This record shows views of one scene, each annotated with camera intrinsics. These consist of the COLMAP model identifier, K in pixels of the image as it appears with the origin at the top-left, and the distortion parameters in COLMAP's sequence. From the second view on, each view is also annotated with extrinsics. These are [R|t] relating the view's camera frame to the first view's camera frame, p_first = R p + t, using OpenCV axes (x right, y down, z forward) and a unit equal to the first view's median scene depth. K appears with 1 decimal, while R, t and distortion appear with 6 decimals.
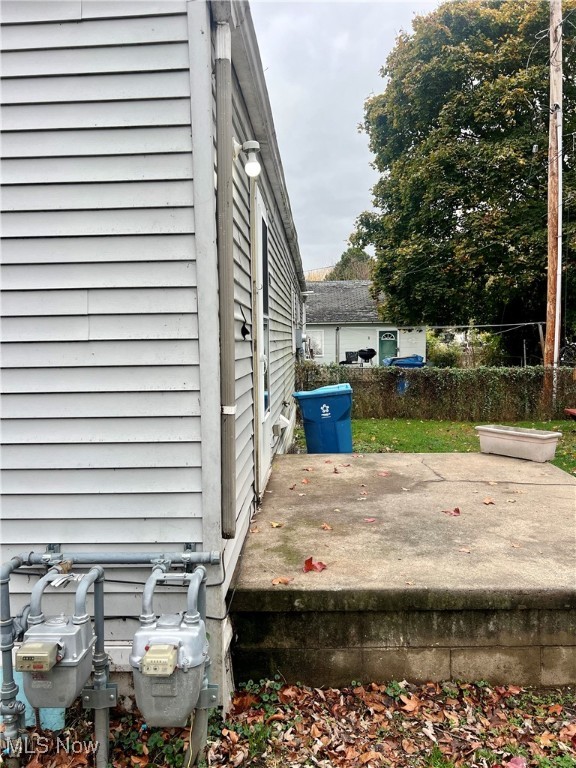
lens RADIAL K [[575.5, 0, 288.9], [0, 575.5, 391.4], [0, 0, 1]] dist [0.050557, -0.052715]
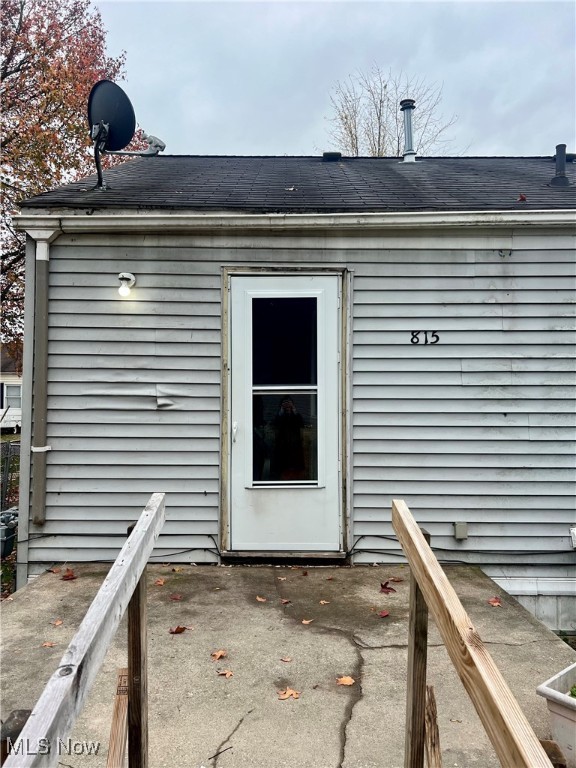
lens RADIAL K [[575.5, 0, 288.1], [0, 575.5, 389.8], [0, 0, 1]] dist [0.050557, -0.052715]
pose [[0.037845, -0.009306, -0.999240, 1.316539], [-0.096302, 0.995268, -0.012917, -0.155085], [0.994632, 0.096718, 0.036770, 1.299456]]
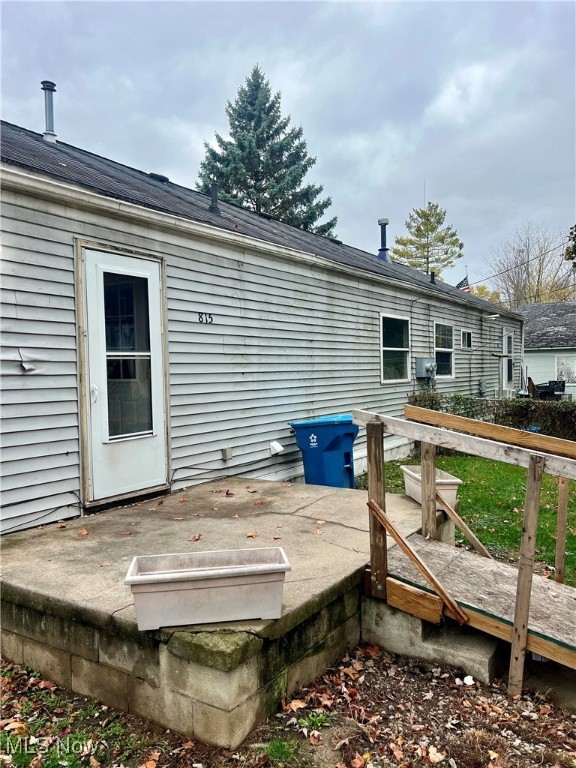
lens RADIAL K [[575.5, 0, 285.2], [0, 575.5, 391.0], [0, 0, 1]] dist [0.050557, -0.052715]
pose [[0.853042, 0.013160, -0.521676, 1.154339], [-0.038609, 0.998534, -0.037945, -0.029323], [0.520412, 0.052510, 0.852300, 0.207635]]
